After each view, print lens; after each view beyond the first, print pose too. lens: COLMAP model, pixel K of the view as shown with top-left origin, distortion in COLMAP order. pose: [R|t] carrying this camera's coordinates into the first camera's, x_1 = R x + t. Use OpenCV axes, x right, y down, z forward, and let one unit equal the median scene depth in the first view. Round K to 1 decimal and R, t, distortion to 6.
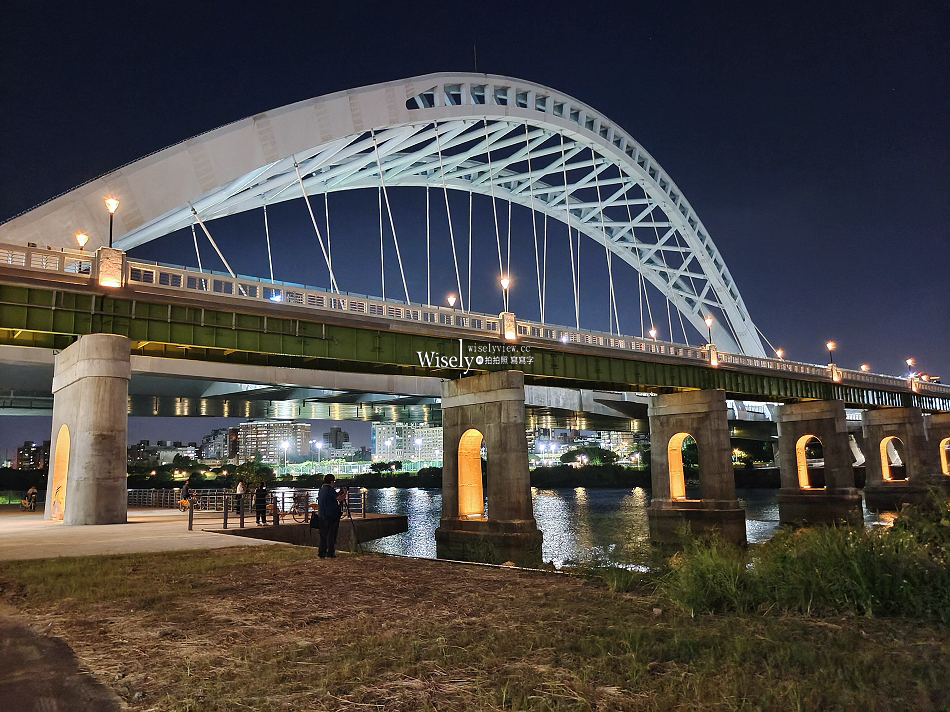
lens RADIAL K [[703.9, 0, 476.0], [0, 703.9, 372.5], [0, 0, 1]] dist [0.030350, -0.004371]
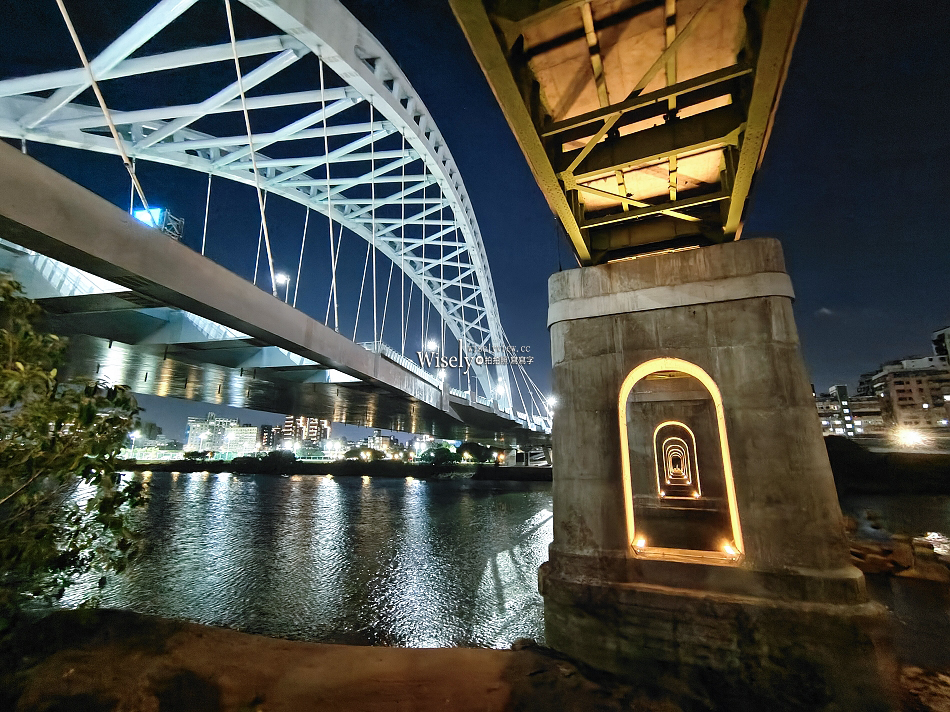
lens RADIAL K [[435.0, 0, 469.0], [0, 435.0, 354.6], [0, 0, 1]] dist [0.000227, 0.004616]
pose [[0.906618, 0.135881, 0.399475, -0.066257], [-0.090886, 0.987393, -0.129593, 0.035024], [-0.412048, 0.081184, 0.907538, 0.214436]]
